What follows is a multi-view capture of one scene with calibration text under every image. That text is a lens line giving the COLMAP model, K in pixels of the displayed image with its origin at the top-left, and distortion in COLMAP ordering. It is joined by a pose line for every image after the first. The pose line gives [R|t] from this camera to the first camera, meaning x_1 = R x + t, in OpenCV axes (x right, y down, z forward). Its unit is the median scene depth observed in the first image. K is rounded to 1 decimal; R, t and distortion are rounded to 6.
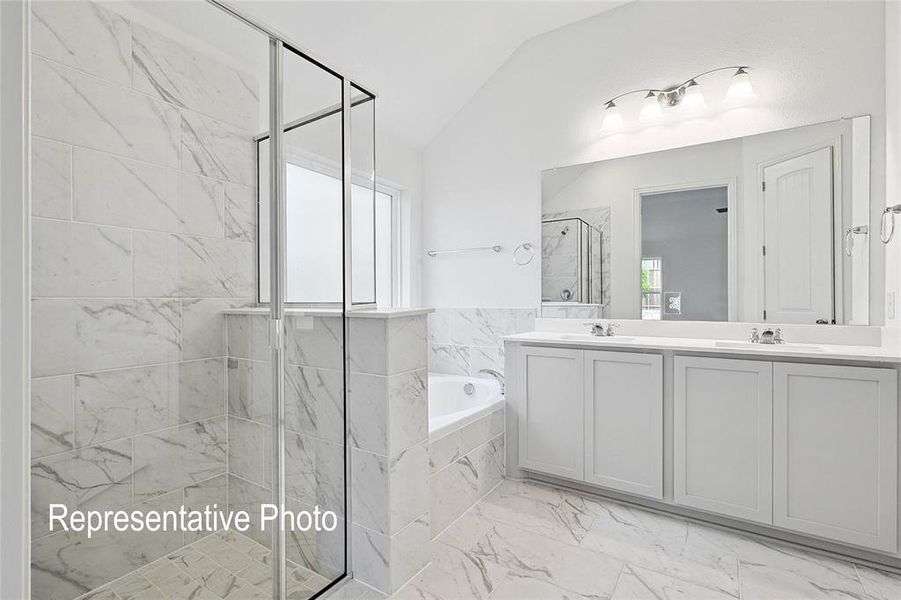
lens RADIAL K [[412.7, 0, 450.5], [0, 412.7, 300.0], [0, 0, 1]] dist [-0.000817, 0.000111]
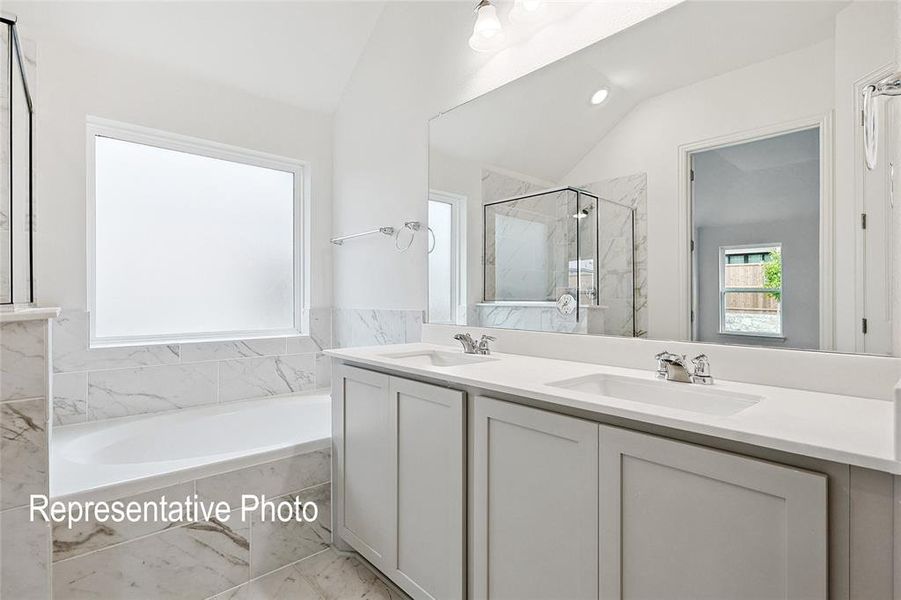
lens RADIAL K [[440.6, 0, 448.6], [0, 440.6, 297.5], [0, 0, 1]] dist [0.003232, 0.000116]
pose [[0.966322, 0.001264, -0.257332, 0.621642], [-0.001669, 0.999998, -0.001356, -0.002791], [0.257330, 0.001740, 0.966322, 0.365252]]
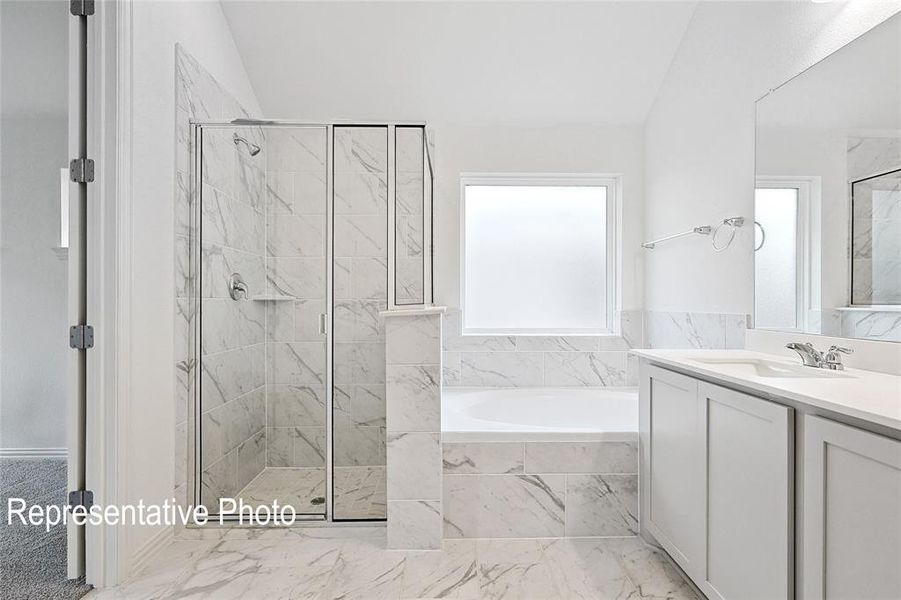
lens RADIAL K [[412.7, 0, 450.5], [0, 412.7, 300.0], [0, 0, 1]] dist [-0.000817, 0.000111]
pose [[0.562967, 0.000813, -0.826479, 0.666078], [-0.002236, 0.999997, -0.000539, -0.002508], [0.826476, 0.002151, 0.562968, 0.337474]]
